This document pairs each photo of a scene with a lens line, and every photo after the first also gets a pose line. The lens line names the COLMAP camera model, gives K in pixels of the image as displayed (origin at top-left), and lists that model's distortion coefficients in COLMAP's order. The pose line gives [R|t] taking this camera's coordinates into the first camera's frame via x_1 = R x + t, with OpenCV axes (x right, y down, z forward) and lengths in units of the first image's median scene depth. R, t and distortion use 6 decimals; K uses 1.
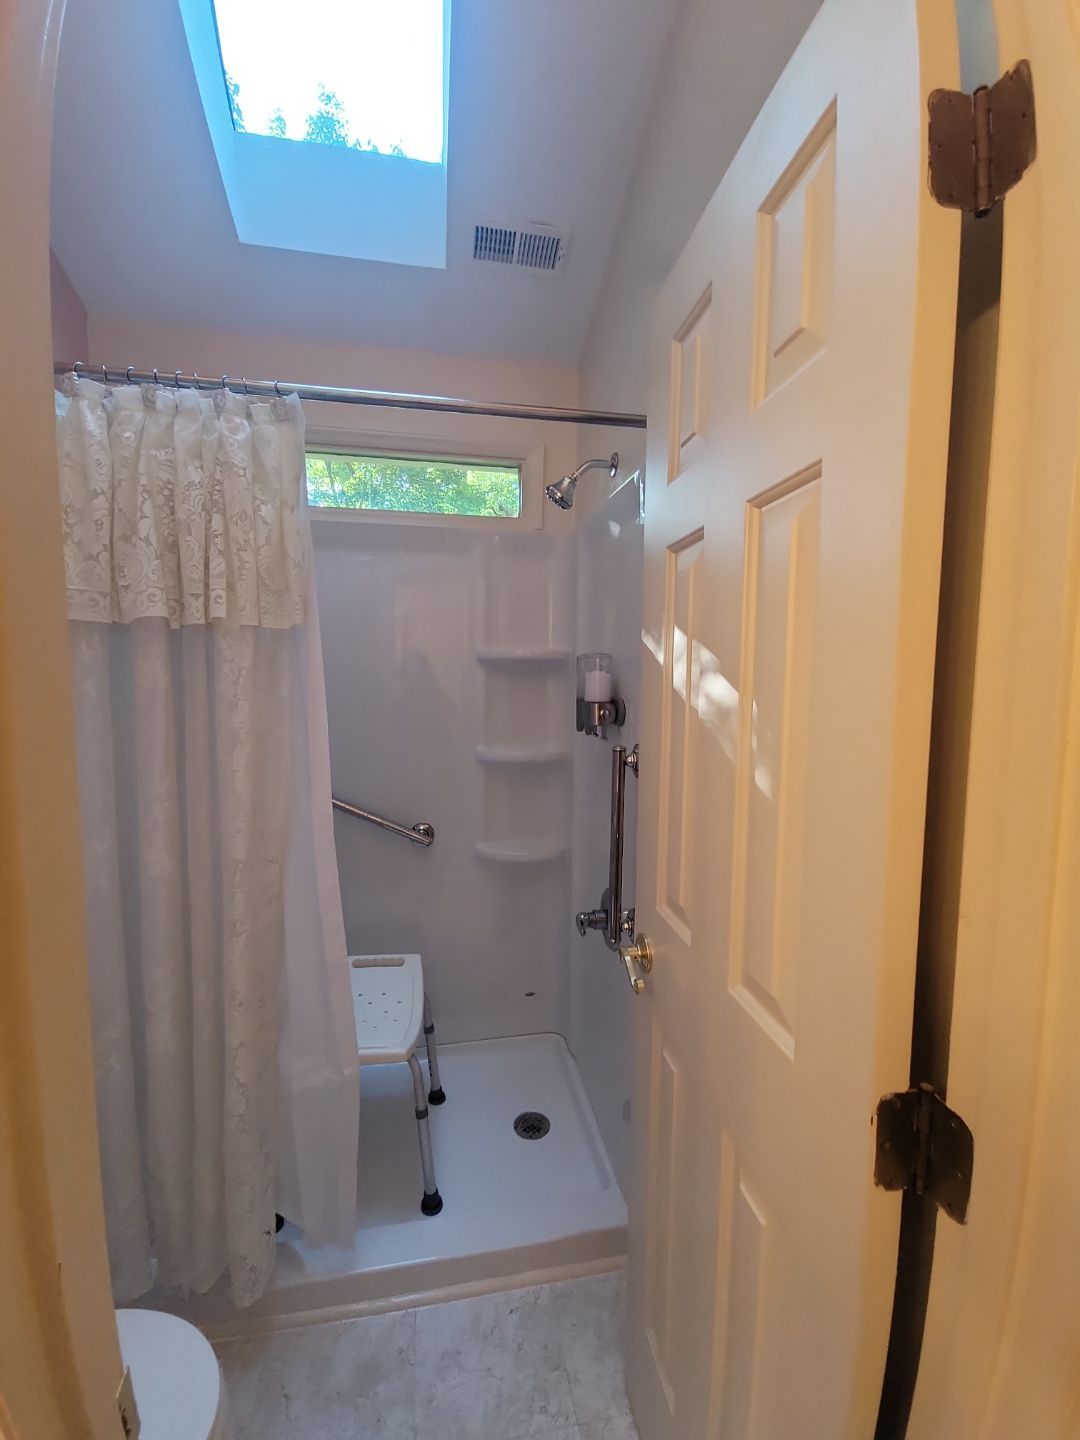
lens RADIAL K [[578.8, 0, 533.2], [0, 578.8, 724.7], [0, 0, 1]] dist [0.013485, -0.008474]
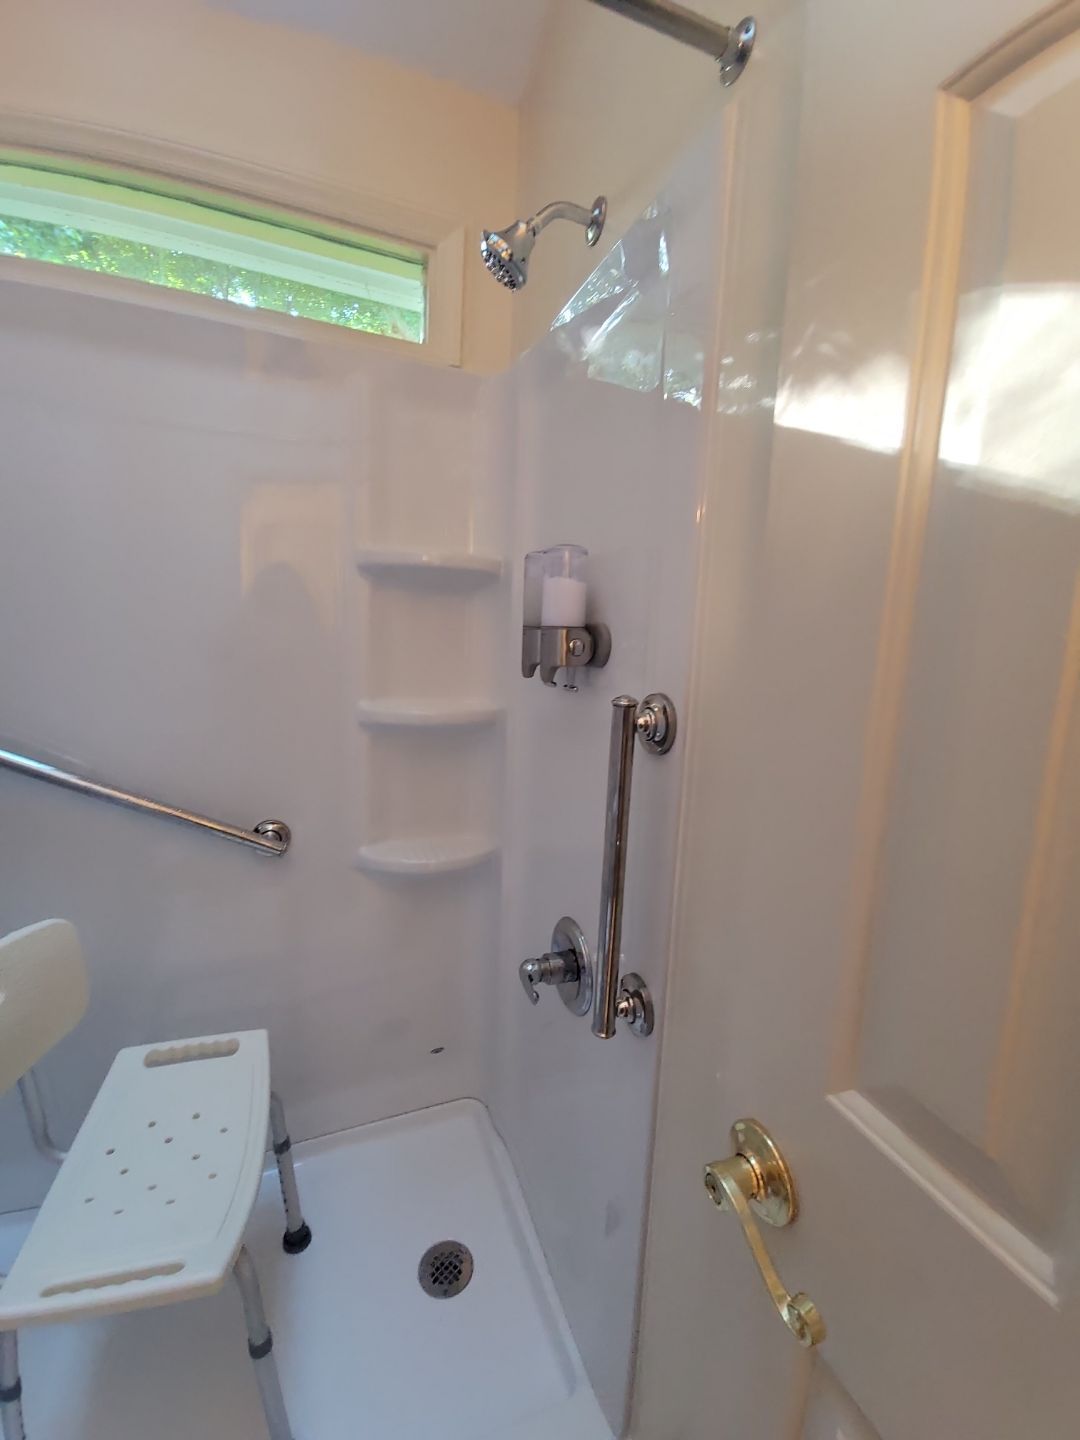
lens RADIAL K [[578.8, 0, 533.2], [0, 578.8, 724.7], [0, 0, 1]] dist [0.013485, -0.008474]
pose [[0.981077, 0.000464, 0.193616, -0.037118], [-0.012304, 0.998125, 0.059953, 0.026199], [-0.193225, -0.061201, 0.979244, 0.395478]]
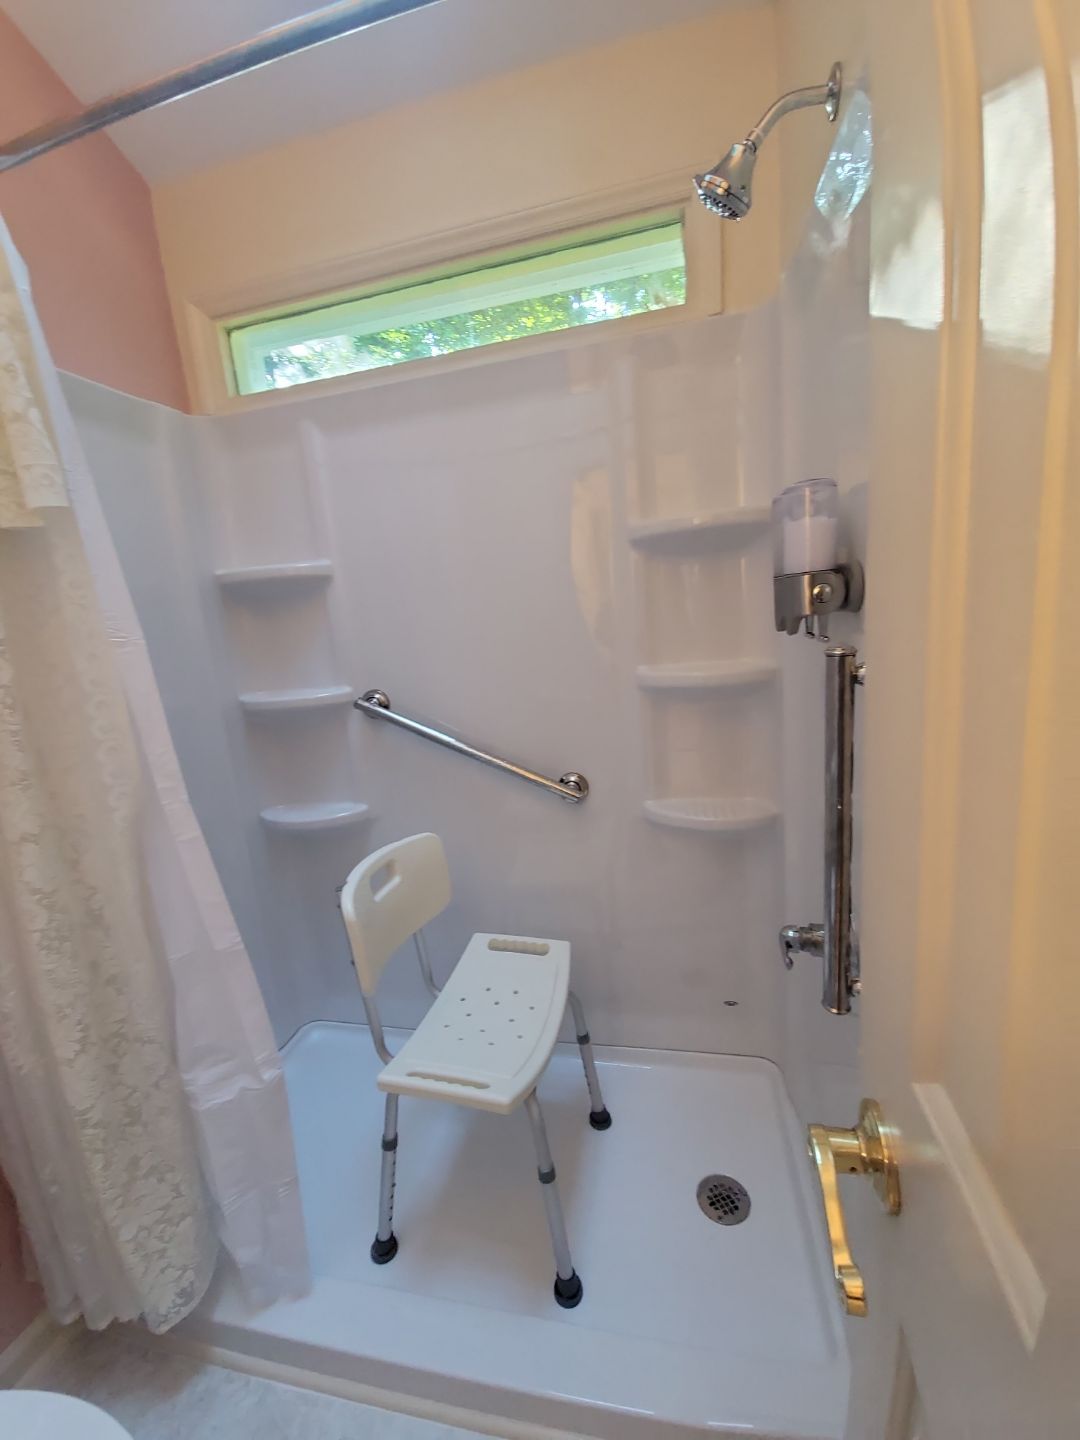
lens RADIAL K [[577.9, 0, 535.9], [0, 577.9, 723.7], [0, 0, 1]] dist [0.002991, 0.000291]
pose [[0.916383, -0.019041, -0.399850, 0.088374], [0.065559, 0.992520, 0.102984, 0.029565], [0.394898, -0.120586, 0.910777, 0.366000]]
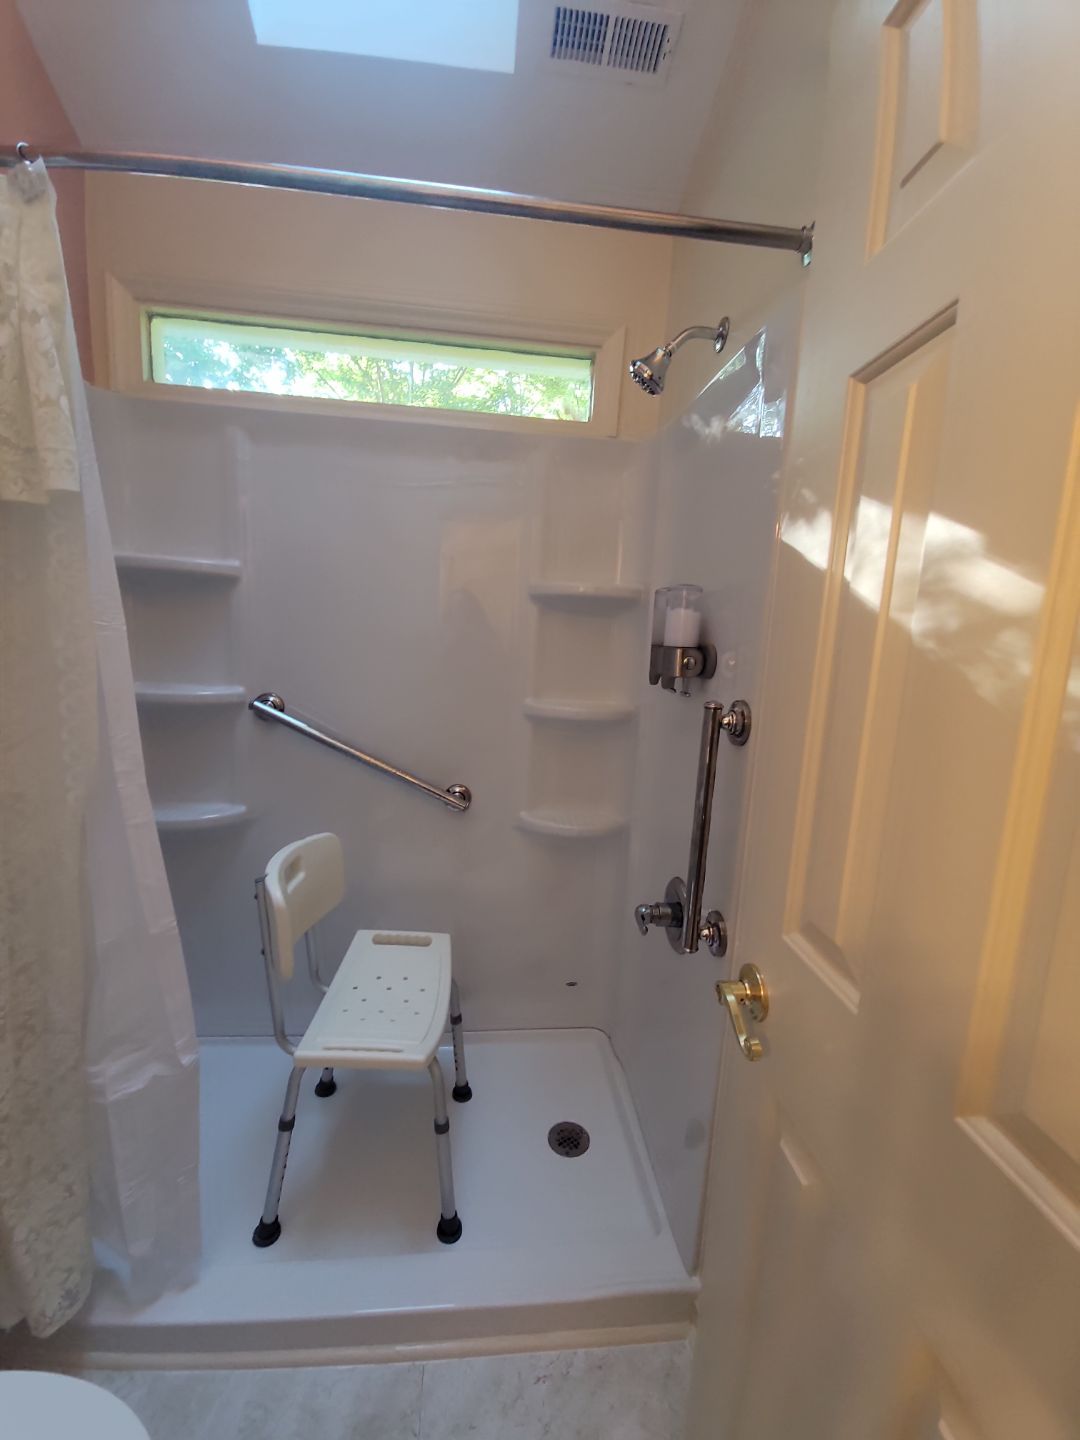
lens RADIAL K [[578.8, 0, 533.2], [0, 578.8, 724.7], [0, 0, 1]] dist [0.013485, -0.008474]
pose [[0.995908, 0.051305, -0.074397, -0.024184], [-0.046556, 0.996849, 0.064220, 0.024026], [0.077457, -0.060493, 0.995159, 0.187210]]
